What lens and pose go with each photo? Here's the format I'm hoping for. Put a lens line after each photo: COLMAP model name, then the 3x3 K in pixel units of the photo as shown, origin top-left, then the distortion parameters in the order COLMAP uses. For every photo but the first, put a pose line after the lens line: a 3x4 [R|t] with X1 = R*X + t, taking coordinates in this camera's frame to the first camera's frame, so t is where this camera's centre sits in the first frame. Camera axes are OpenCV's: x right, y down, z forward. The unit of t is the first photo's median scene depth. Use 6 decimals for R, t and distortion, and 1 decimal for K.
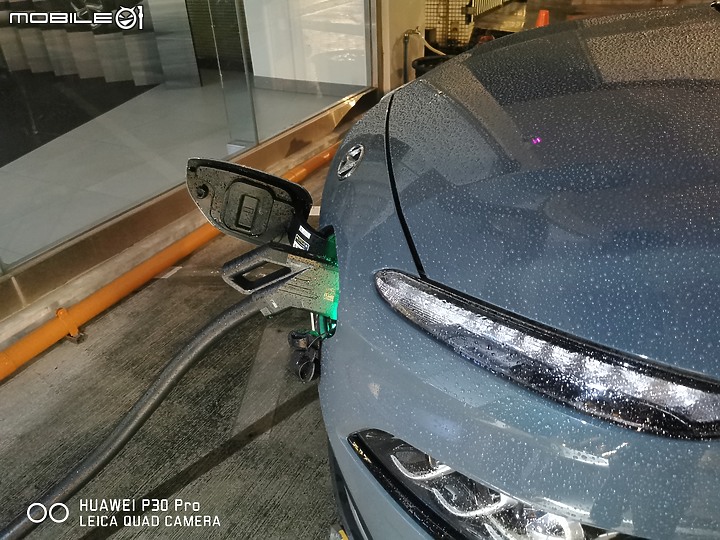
lens RADIAL K [[553.4, 0, 358.7], [0, 553.4, 264.8], [0, 0, 1]] dist [0.005126, 0.003164]
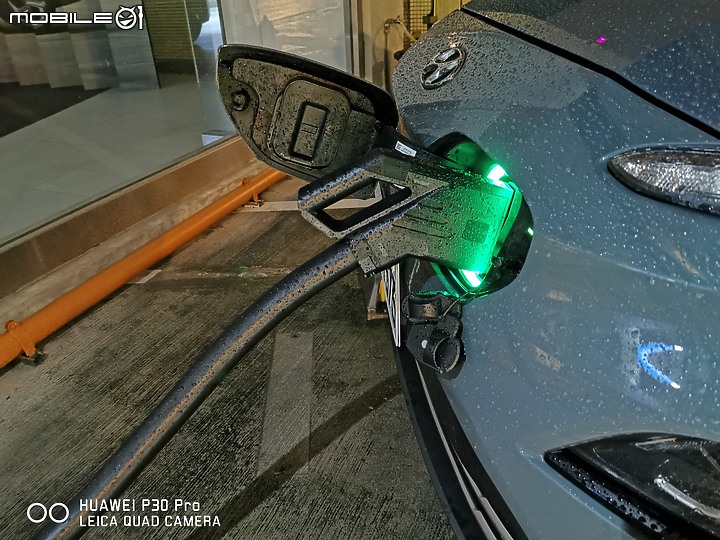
lens RADIAL K [[557.5, 0, 360.0], [0, 557.5, 270.0], [0, 0, 1]] dist [-0.002906, -0.002732]
pose [[0.995676, -0.041668, 0.083027, -0.118402], [0.044652, 0.998410, -0.034402, 0.058123], [-0.081462, 0.037961, 0.995953, 0.191334]]
